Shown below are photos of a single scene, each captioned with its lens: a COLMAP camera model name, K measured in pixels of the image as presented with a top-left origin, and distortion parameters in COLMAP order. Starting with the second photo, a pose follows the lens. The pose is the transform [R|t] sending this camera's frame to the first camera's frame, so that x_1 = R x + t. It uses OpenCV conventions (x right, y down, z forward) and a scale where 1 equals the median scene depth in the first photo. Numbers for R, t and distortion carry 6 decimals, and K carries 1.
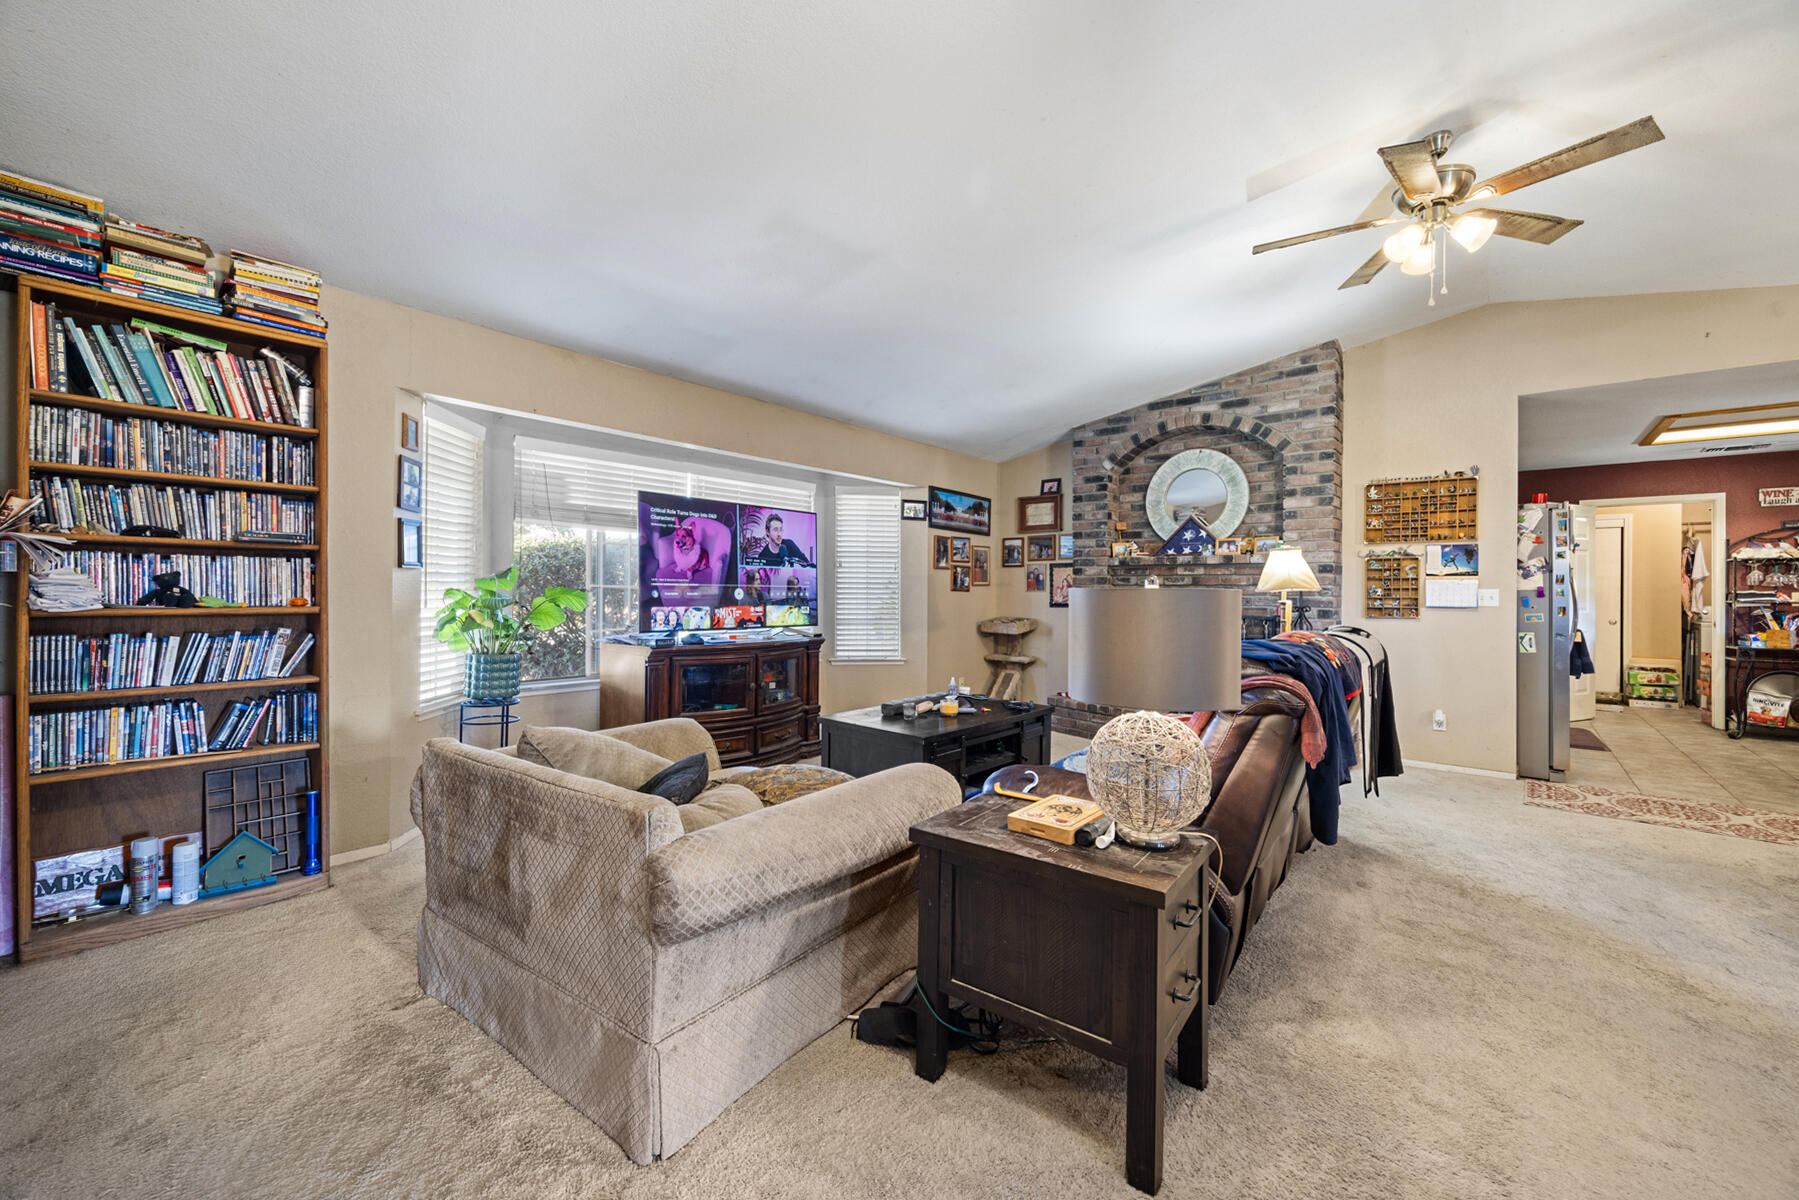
lens RADIAL K [[714.0, 0, 905.5], [0, 714.0, 585.7], [0, 0, 1]] dist [0.000765, -0.000025]
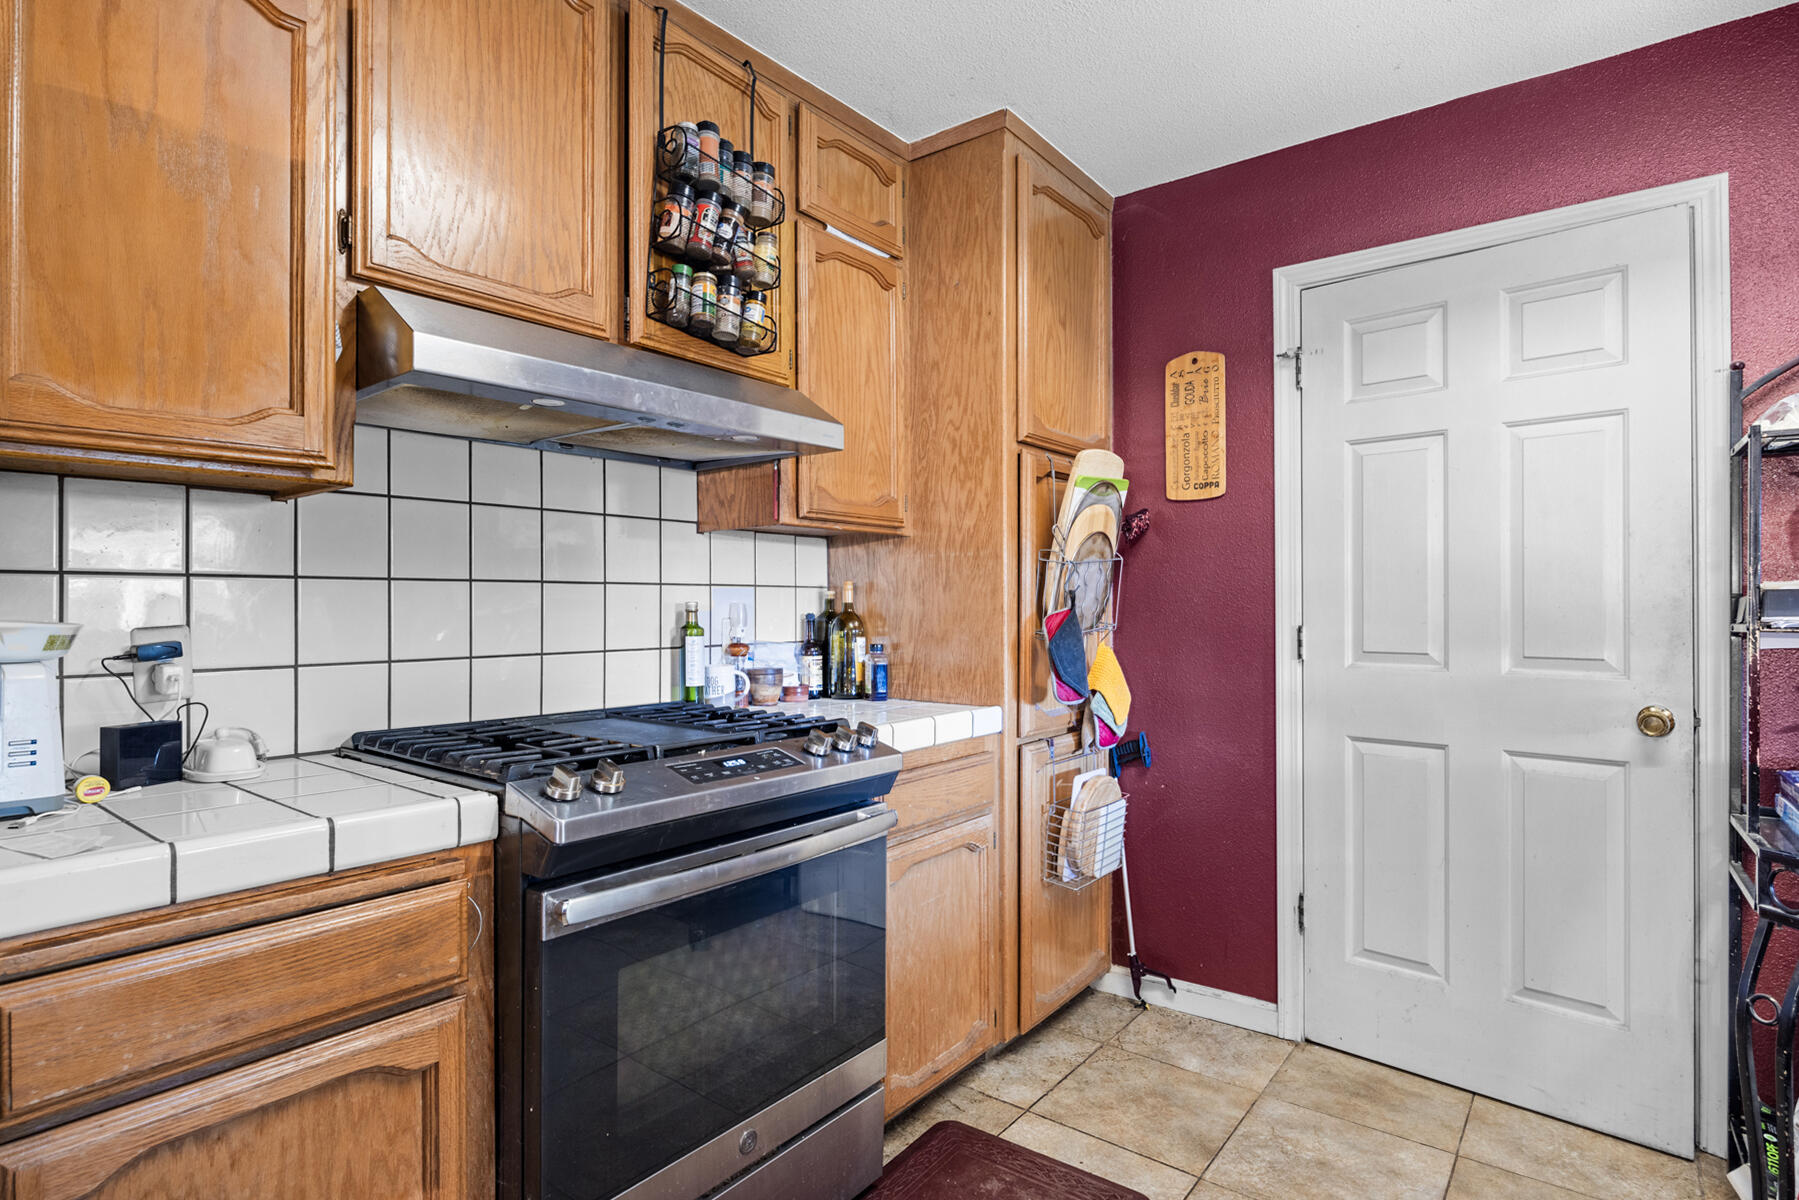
lens RADIAL K [[907.1, 0, 900.4], [0, 907.1, 601.3], [0, 0, 1]] dist [-0.006704, -0.000405]
pose [[0.999412, -0.008110, 0.033319, 0.905958], [0.007999, 0.999962, 0.003482, 0.010856], [-0.033346, -0.003213, 0.999439, 0.746010]]
